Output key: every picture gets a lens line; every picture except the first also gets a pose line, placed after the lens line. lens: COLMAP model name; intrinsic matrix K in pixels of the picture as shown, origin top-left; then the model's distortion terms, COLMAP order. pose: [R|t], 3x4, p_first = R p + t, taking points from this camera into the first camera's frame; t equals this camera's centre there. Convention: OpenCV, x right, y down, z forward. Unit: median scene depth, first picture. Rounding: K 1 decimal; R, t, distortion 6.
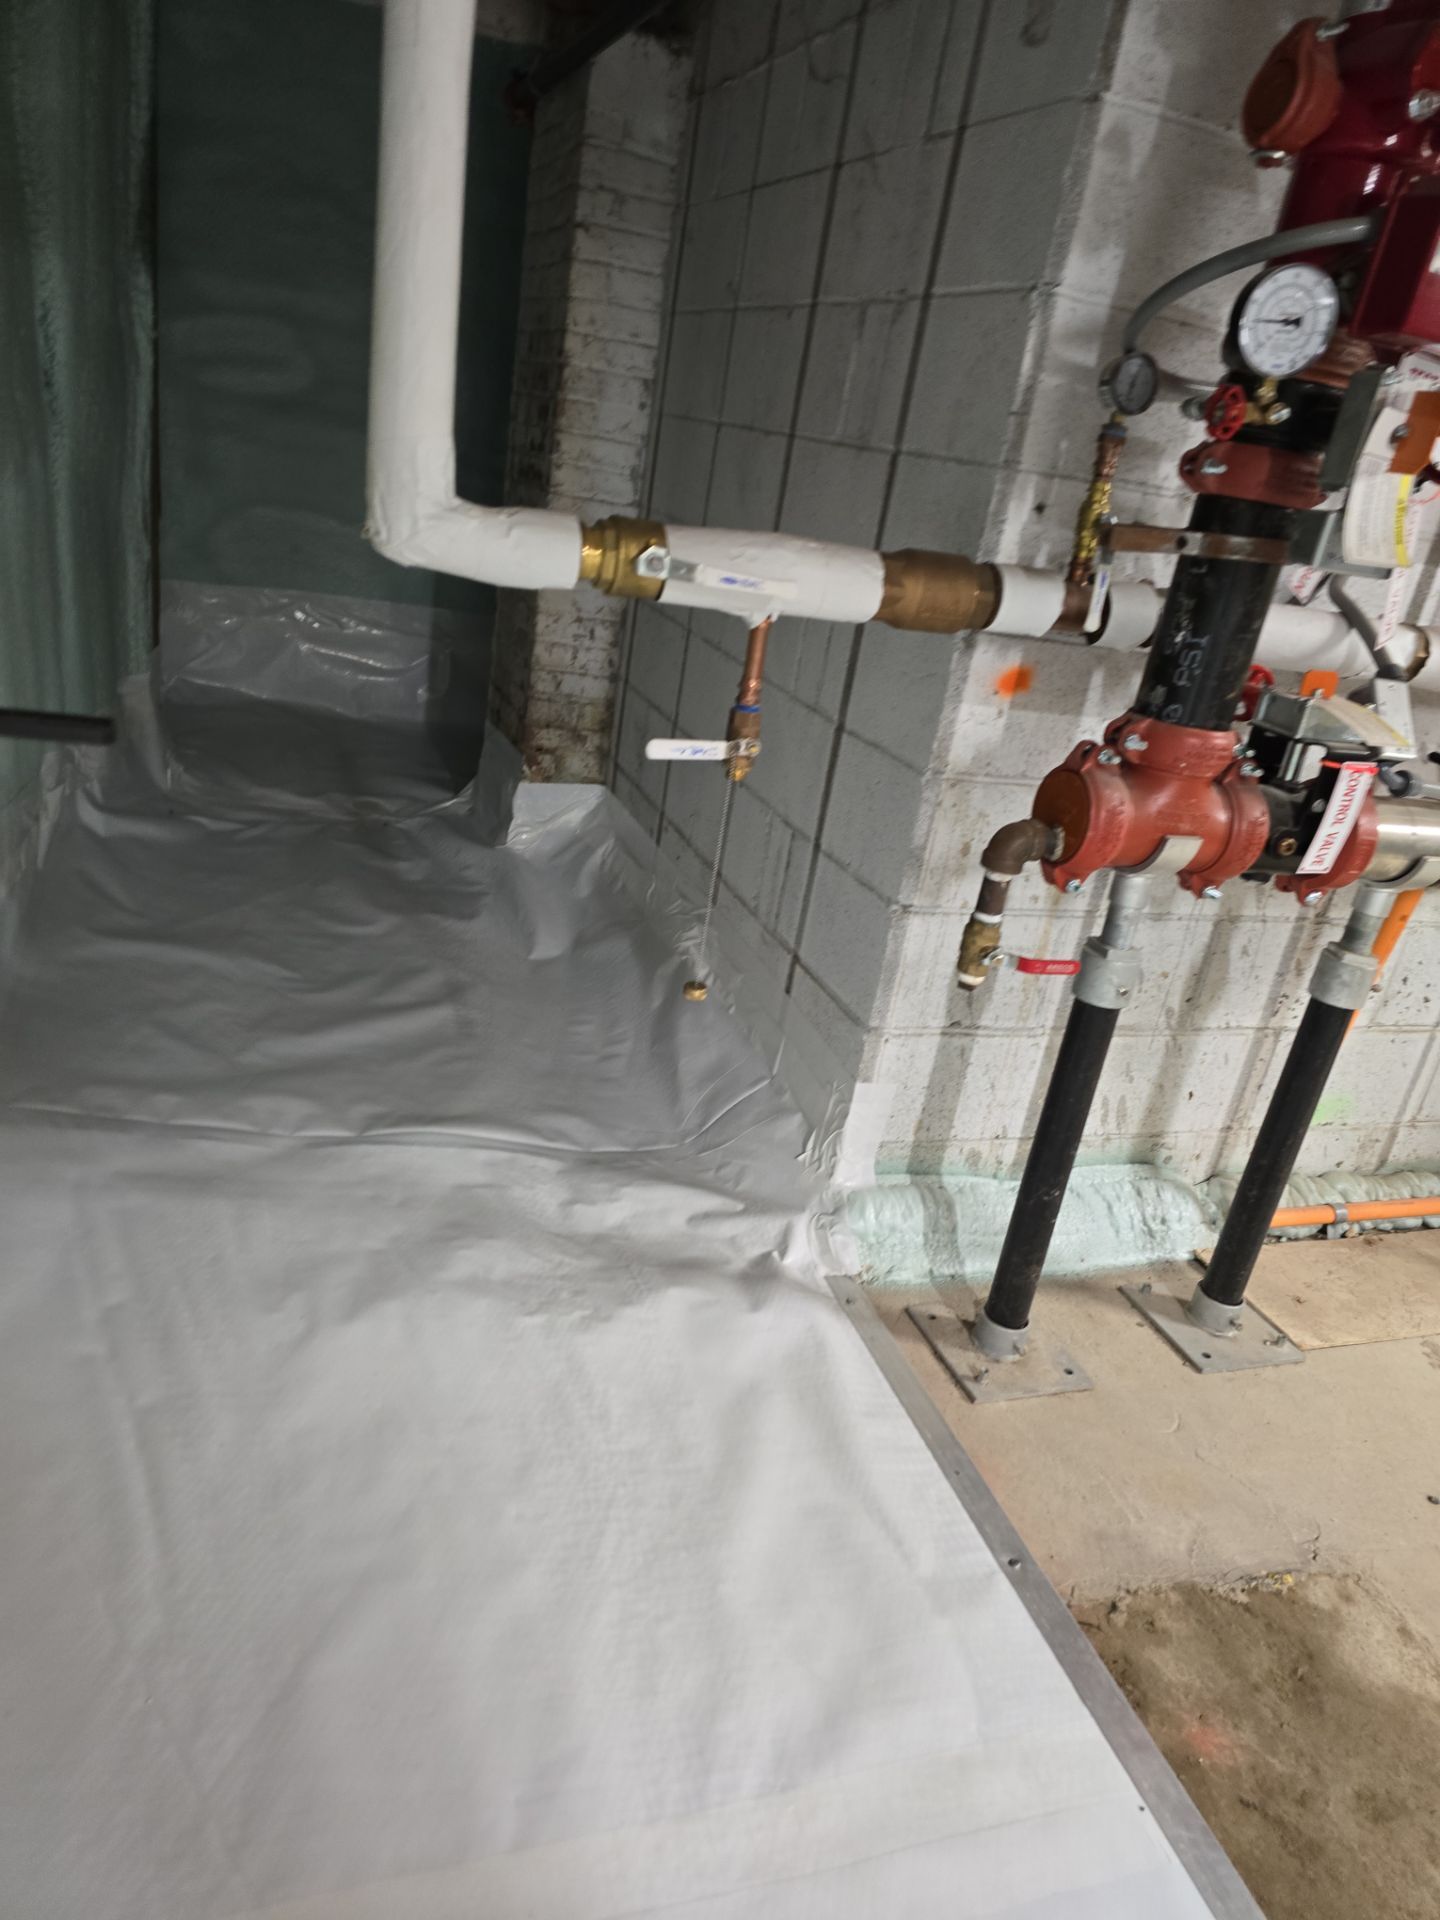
lens RADIAL K [[1288.5, 0, 719.6], [0, 1288.5, 977.0], [0, 0, 1]] dist [0.060949, -0.053497]
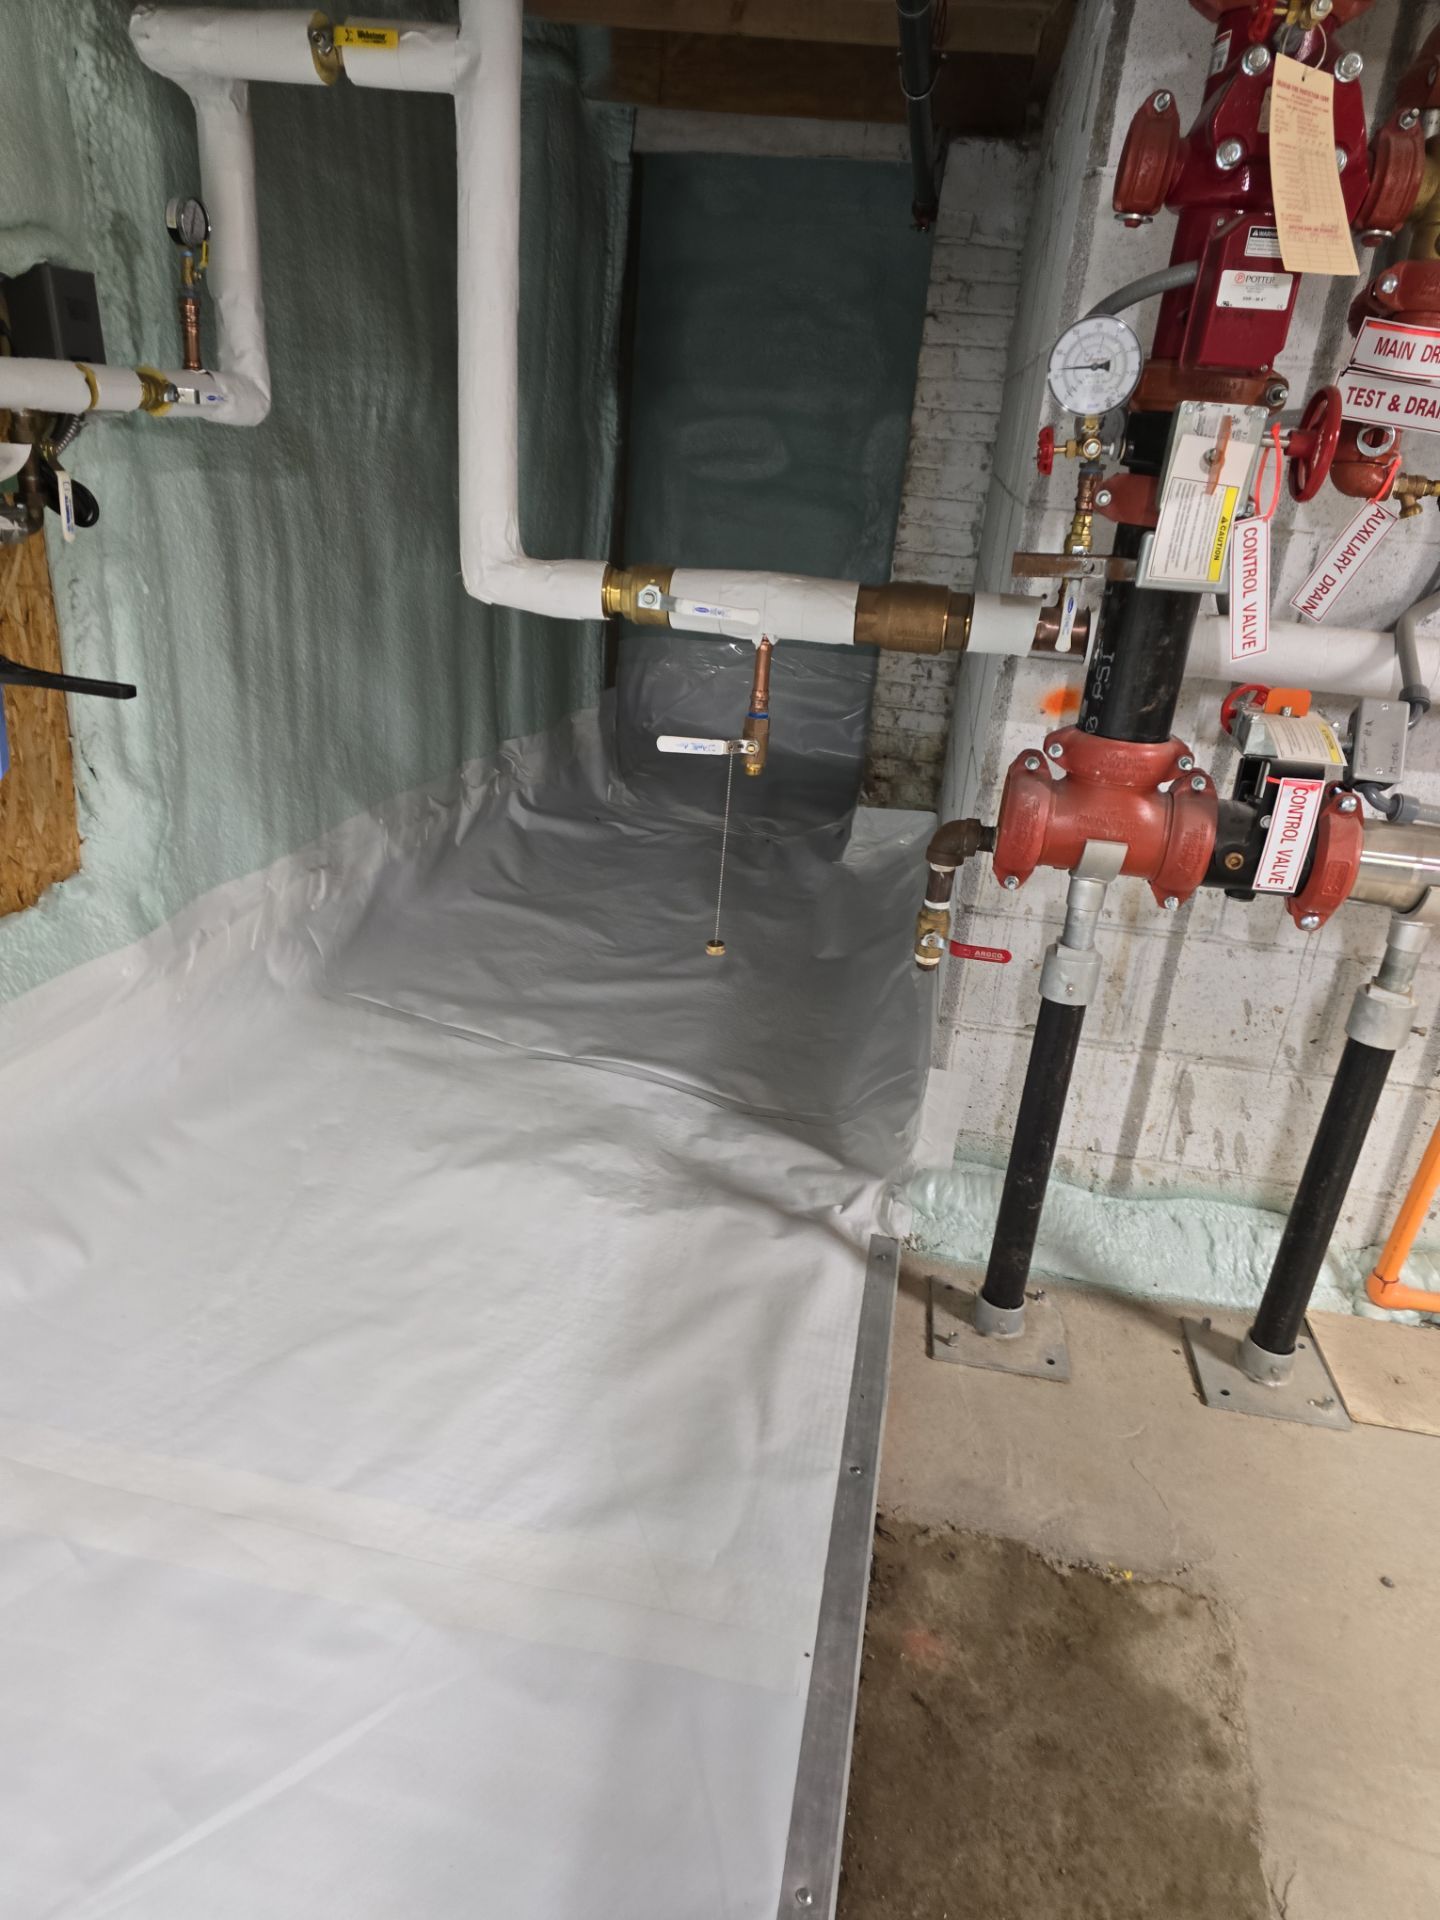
lens RADIAL K [[1288.5, 0, 714.1], [0, 1288.5, 977.8], [0, 0, 1]] dist [0.060949, -0.053497]
pose [[0.876945, 0.110286, -0.467765, 0.496121], [-0.131262, 0.991271, -0.012369, 0.048802], [0.462318, 0.072247, 0.883766, -0.064361]]
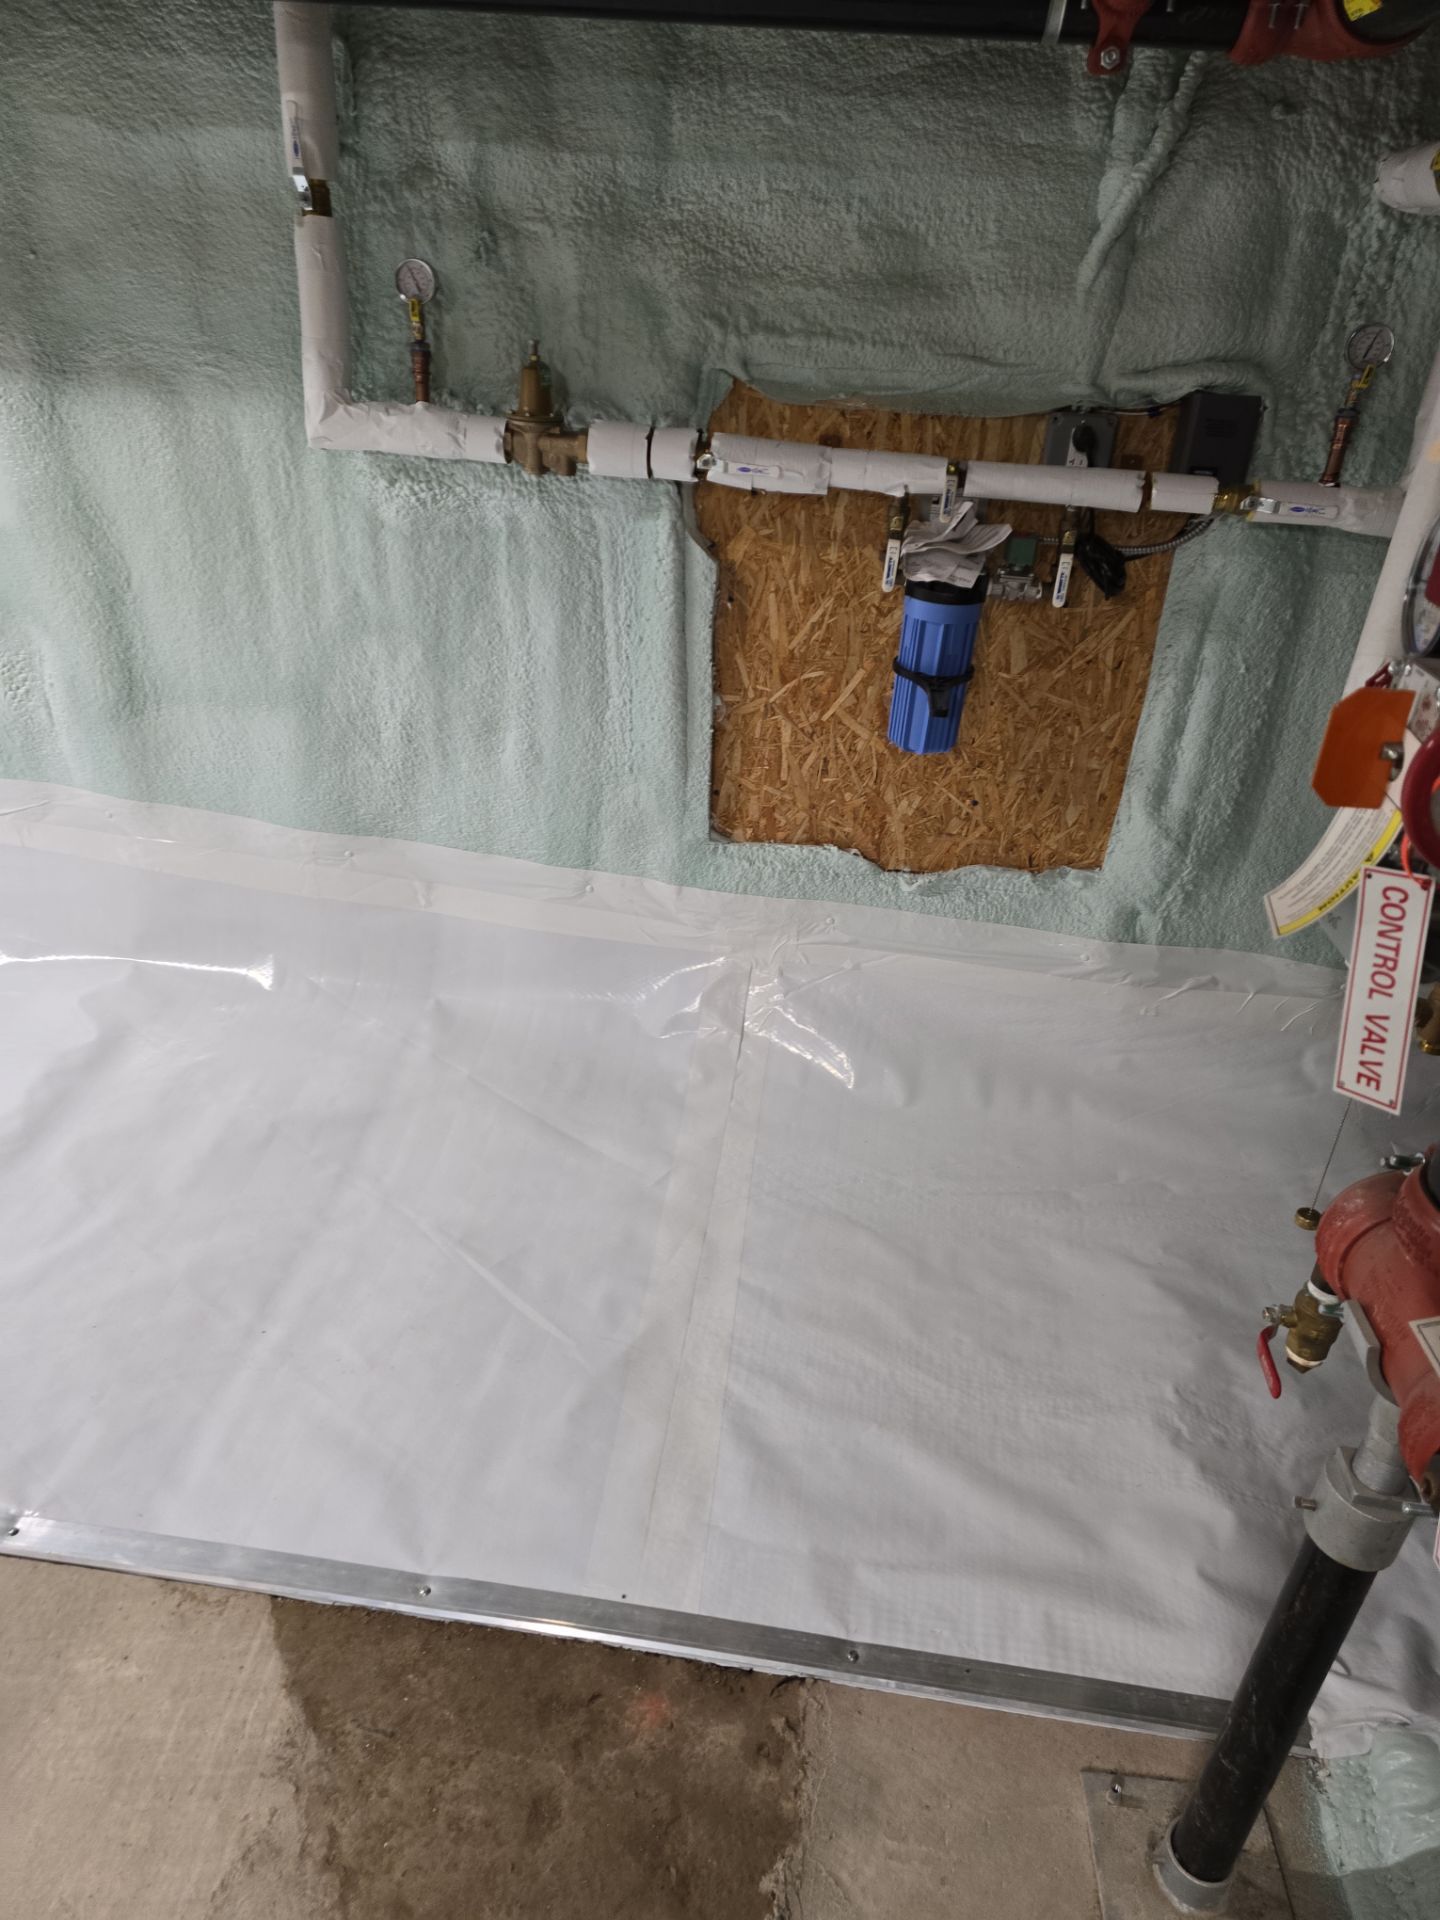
lens RADIAL K [[1288.5, 0, 718.8], [0, 1288.5, 973.9], [0, 0, 1]] dist [0.060949, -0.053497]
pose [[-0.406059, 0.277153, -0.870806, 0.861249], [-0.462381, 0.759614, 0.457373, -0.333112], [0.788239, 0.588365, -0.180297, 0.649619]]
